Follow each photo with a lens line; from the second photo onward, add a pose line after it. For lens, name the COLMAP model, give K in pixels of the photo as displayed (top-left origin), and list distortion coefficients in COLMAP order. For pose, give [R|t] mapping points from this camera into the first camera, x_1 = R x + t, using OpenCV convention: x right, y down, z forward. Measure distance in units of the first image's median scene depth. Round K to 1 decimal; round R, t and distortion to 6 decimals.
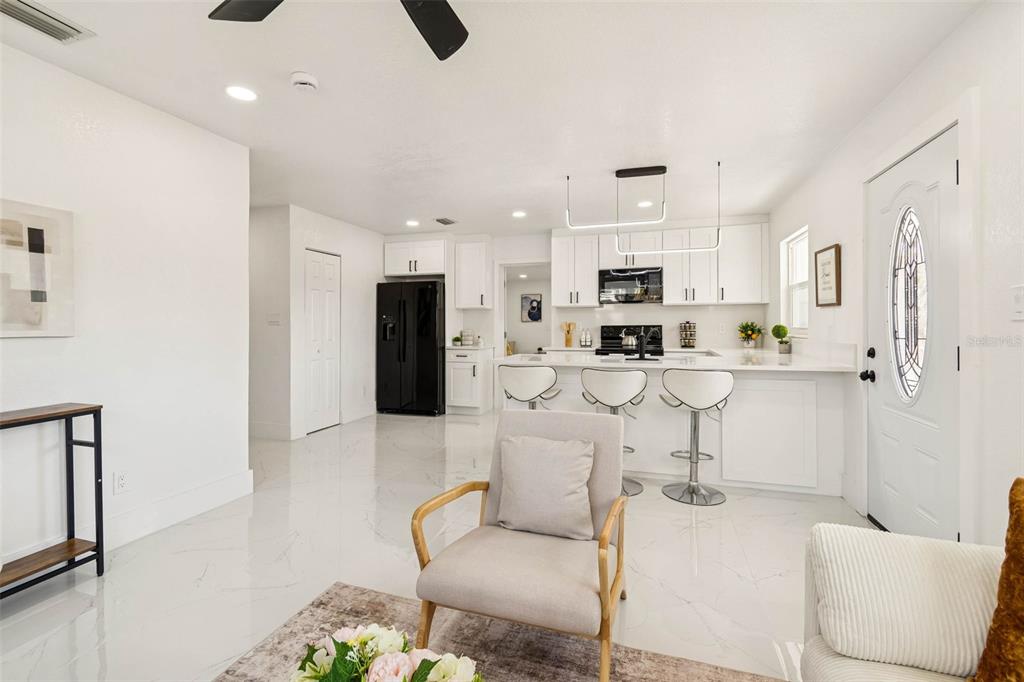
lens RADIAL K [[466.8, 0, 488.1], [0, 466.8, 335.0], [0, 0, 1]] dist [-0.002525, -0.000381]
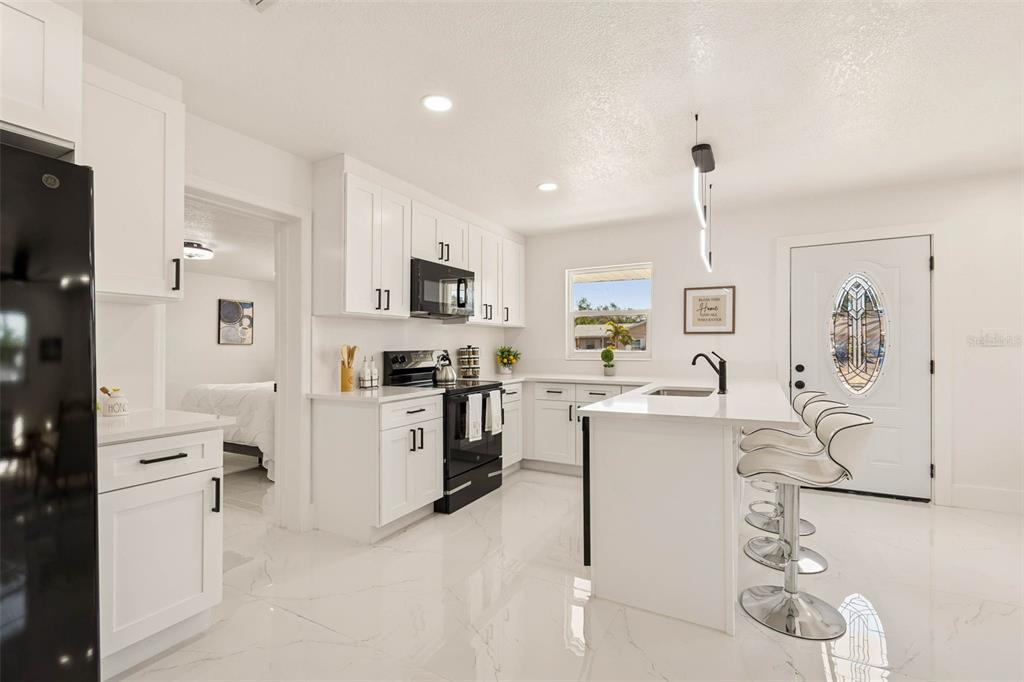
lens RADIAL K [[466.8, 0, 516.2], [0, 466.8, 348.8], [0, 0, 1]] dist [0.001902, 0.000129]
pose [[0.138443, 0.000602, 0.990370, -0.352418], [0.024688, 0.999687, -0.004059, -0.018493], [-0.990063, 0.025012, 0.138385, 0.827795]]
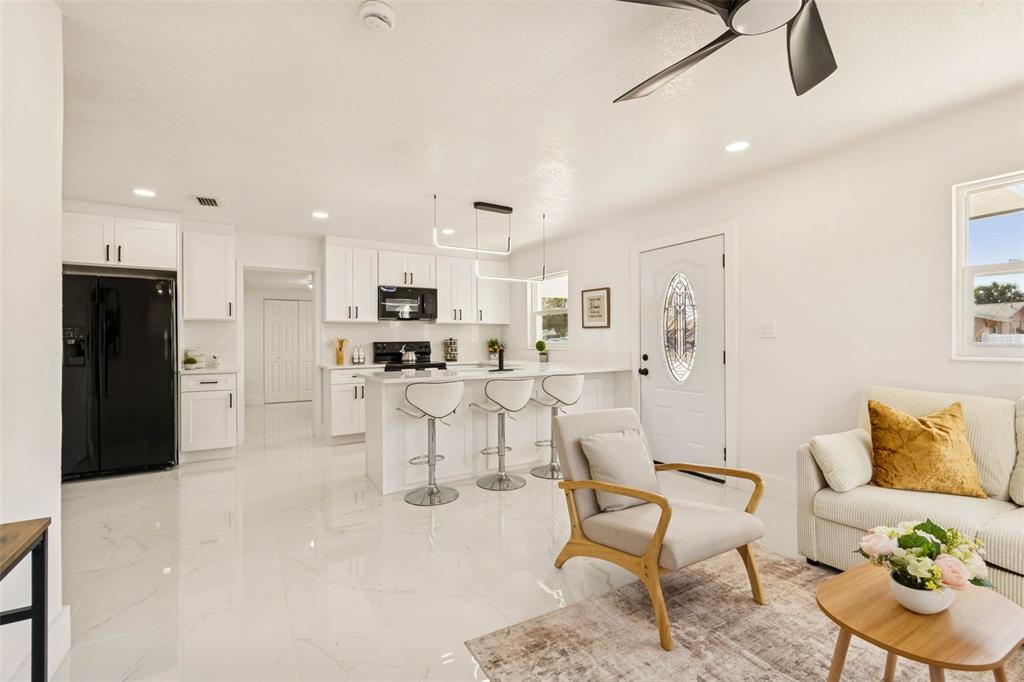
lens RADIAL K [[474.4, 0, 514.5], [0, 474.4, 343.9], [0, 0, 1]] dist [0.004338, -0.000169]
pose [[0.634948, -0.003931, 0.772545, -0.374131], [0.018802, 0.999769, -0.010365, -0.000353], [-0.772326, 0.021107, 0.634875, 0.149514]]
